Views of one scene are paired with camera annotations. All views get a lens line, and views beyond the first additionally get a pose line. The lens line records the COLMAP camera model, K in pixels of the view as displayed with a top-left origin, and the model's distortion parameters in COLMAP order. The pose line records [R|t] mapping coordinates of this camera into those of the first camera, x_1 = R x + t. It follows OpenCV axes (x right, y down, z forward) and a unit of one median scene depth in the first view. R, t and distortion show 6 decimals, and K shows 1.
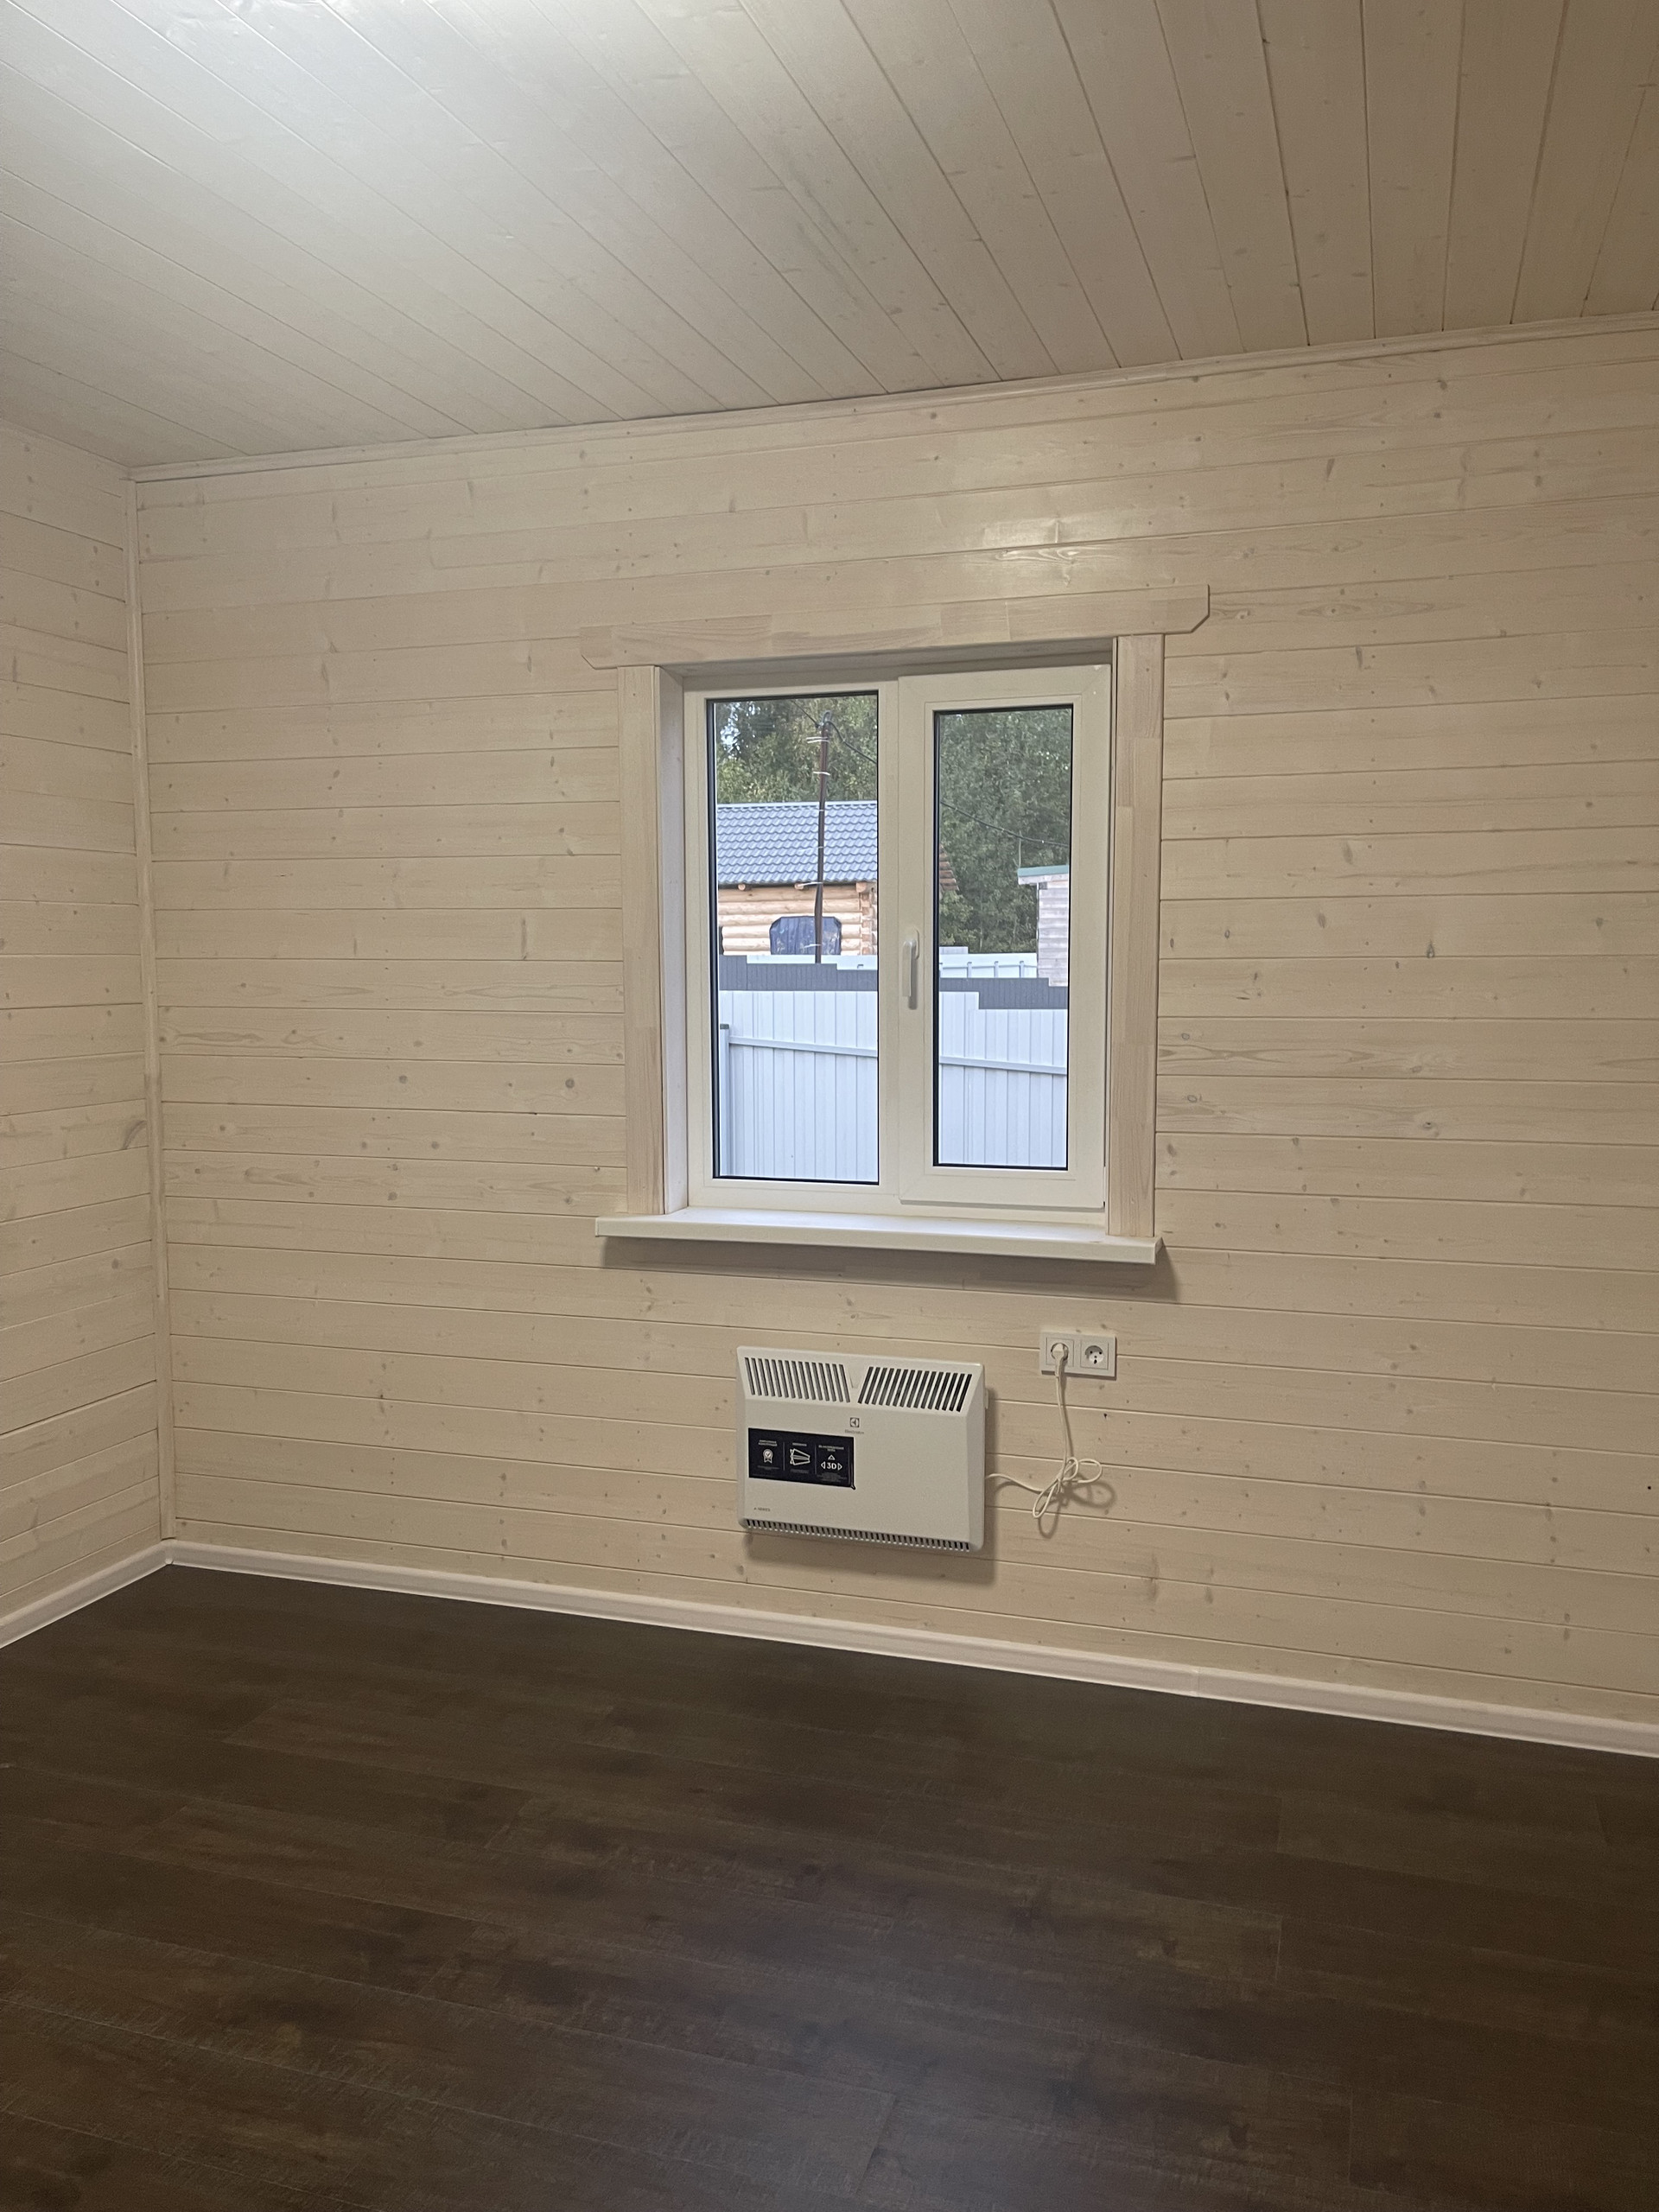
lens RADIAL K [[1624.2, 0, 850.9], [0, 1624.2, 1122.1], [0, 0, 1]] dist [0.071639, -0.105226]
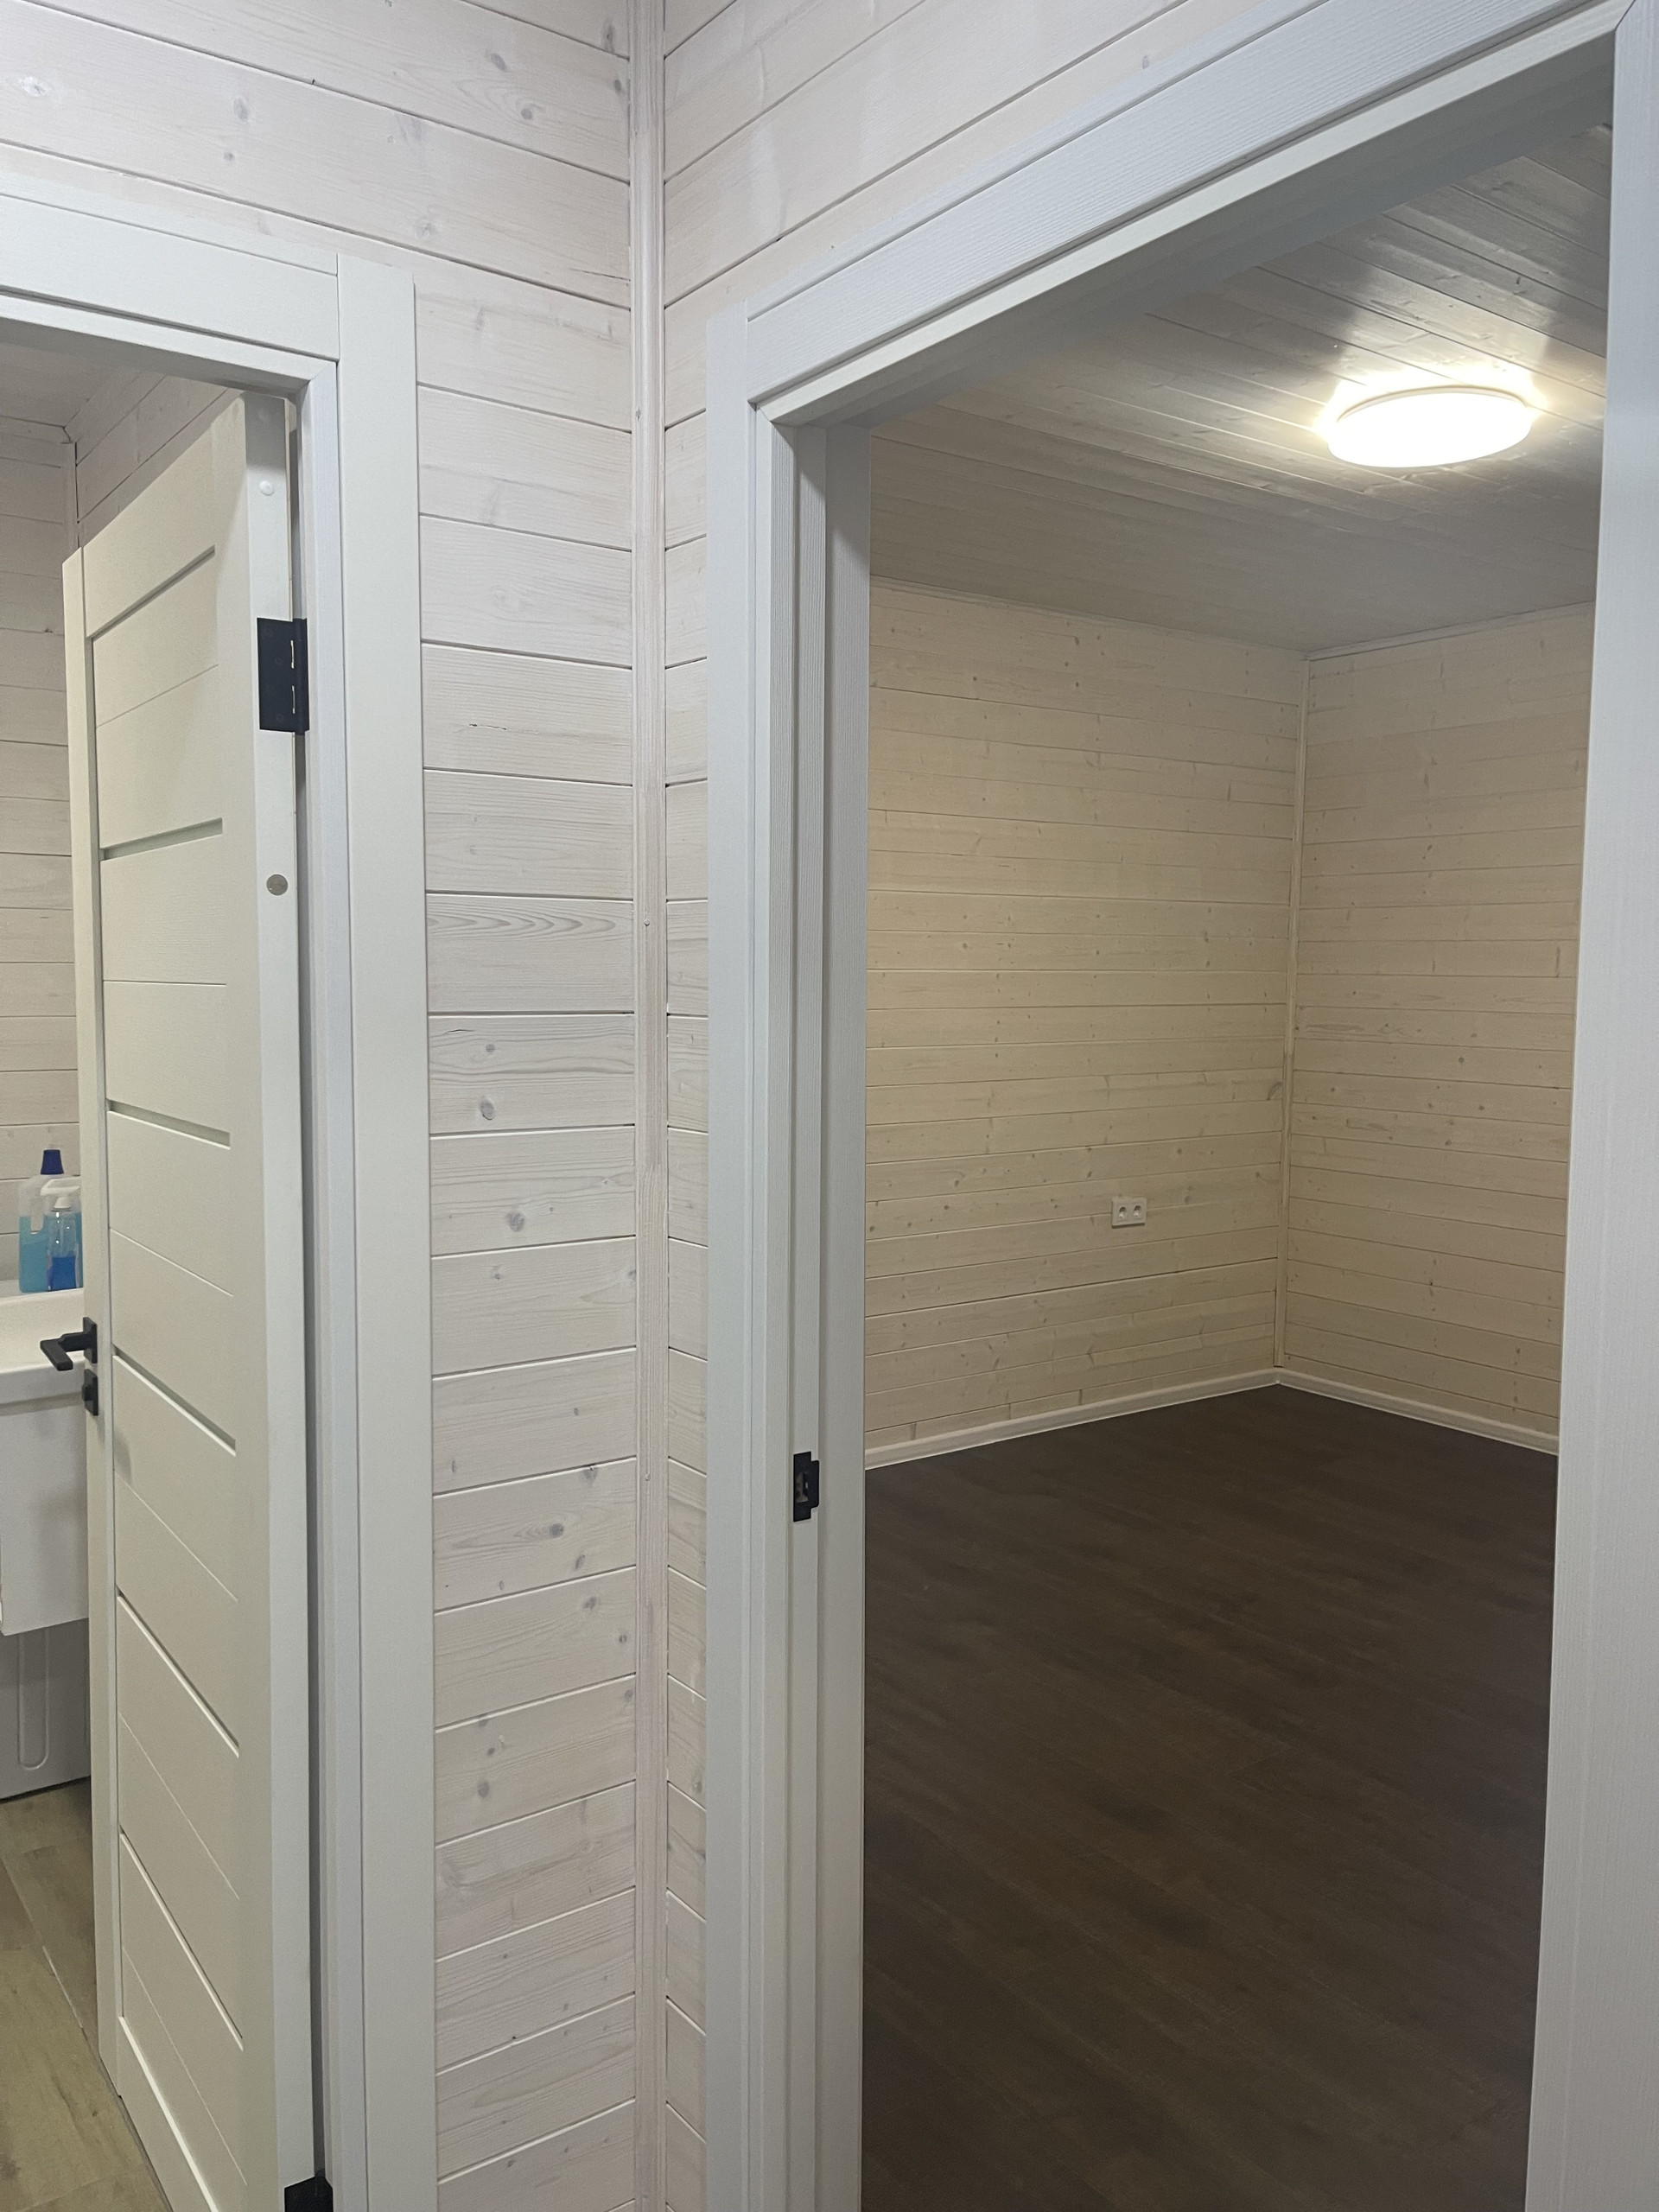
lens RADIAL K [[1686.4, 0, 806.9], [0, 1686.4, 1101.0], [0, 0, 1]] dist [0.072061, -0.093863]
pose [[0.795652, 0.055775, -0.603181, 0.163673], [-0.066849, 0.997755, 0.004081, 0.040265], [0.602054, 0.037075, 0.797594, -0.511004]]
